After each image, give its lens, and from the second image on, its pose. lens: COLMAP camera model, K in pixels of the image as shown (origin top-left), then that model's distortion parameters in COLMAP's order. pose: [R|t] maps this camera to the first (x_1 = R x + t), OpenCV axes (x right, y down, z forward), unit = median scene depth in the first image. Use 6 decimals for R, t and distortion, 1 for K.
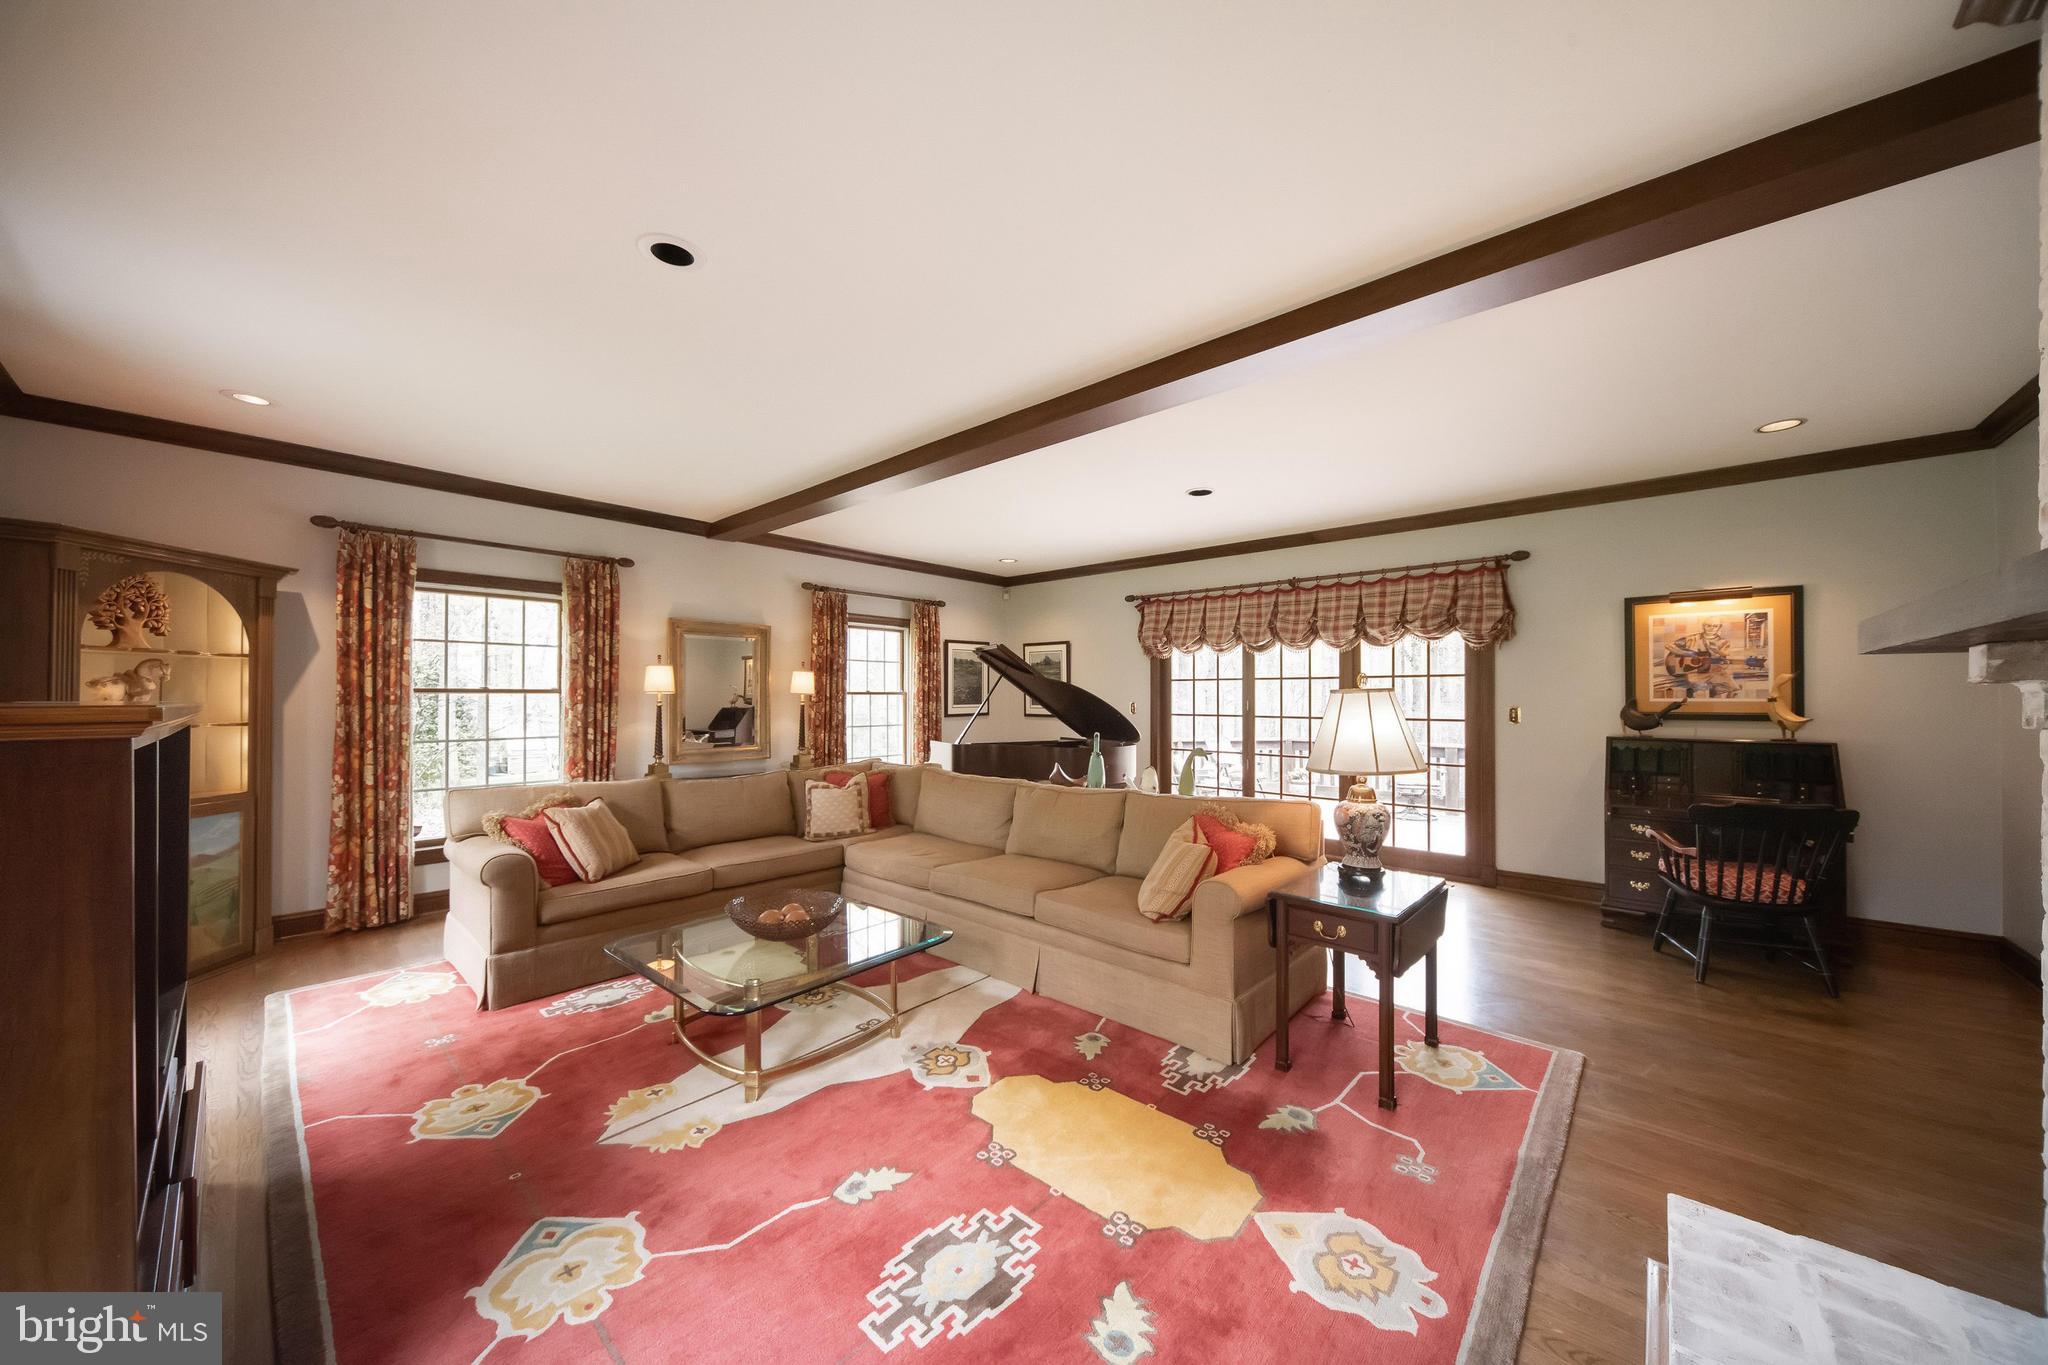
lens RADIAL K [[709.1, 0, 1022.4], [0, 709.1, 690.8], [0, 0, 1]] dist [-0.013409, -0.000005]
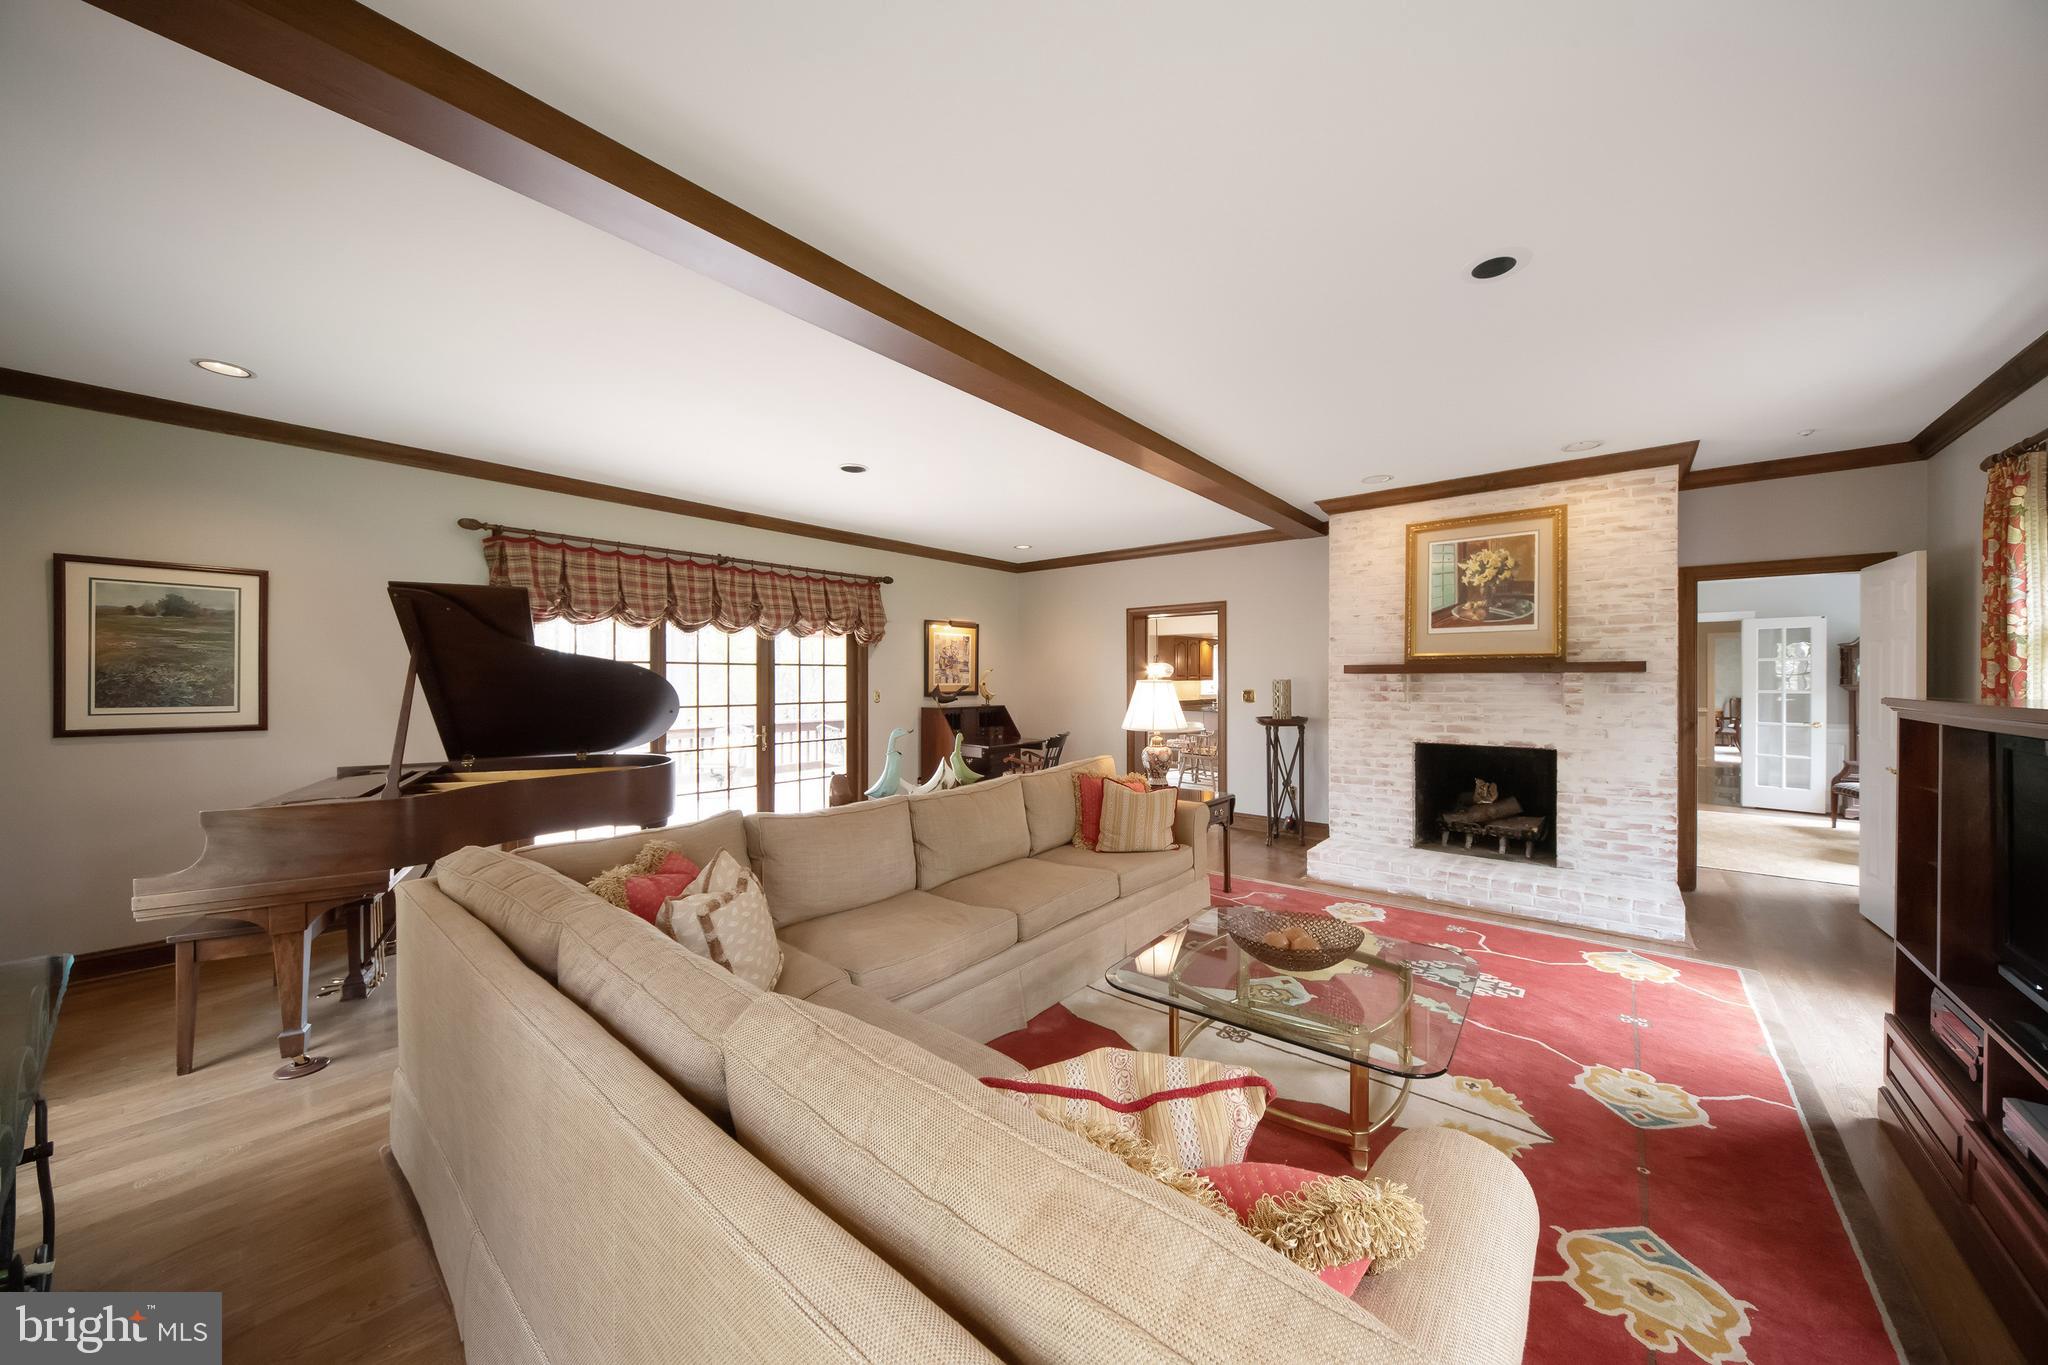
lens RADIAL K [[709.1, 0, 1020.9], [0, 709.1, 680.0], [0, 0, 1]] dist [-0.013409, -0.000005]
pose [[-0.038375, -0.001526, 0.999262, -0.689054], [-0.009813, 0.999951, 0.001150, -0.000718], [-0.999215, -0.009762, -0.038388, 0.791416]]
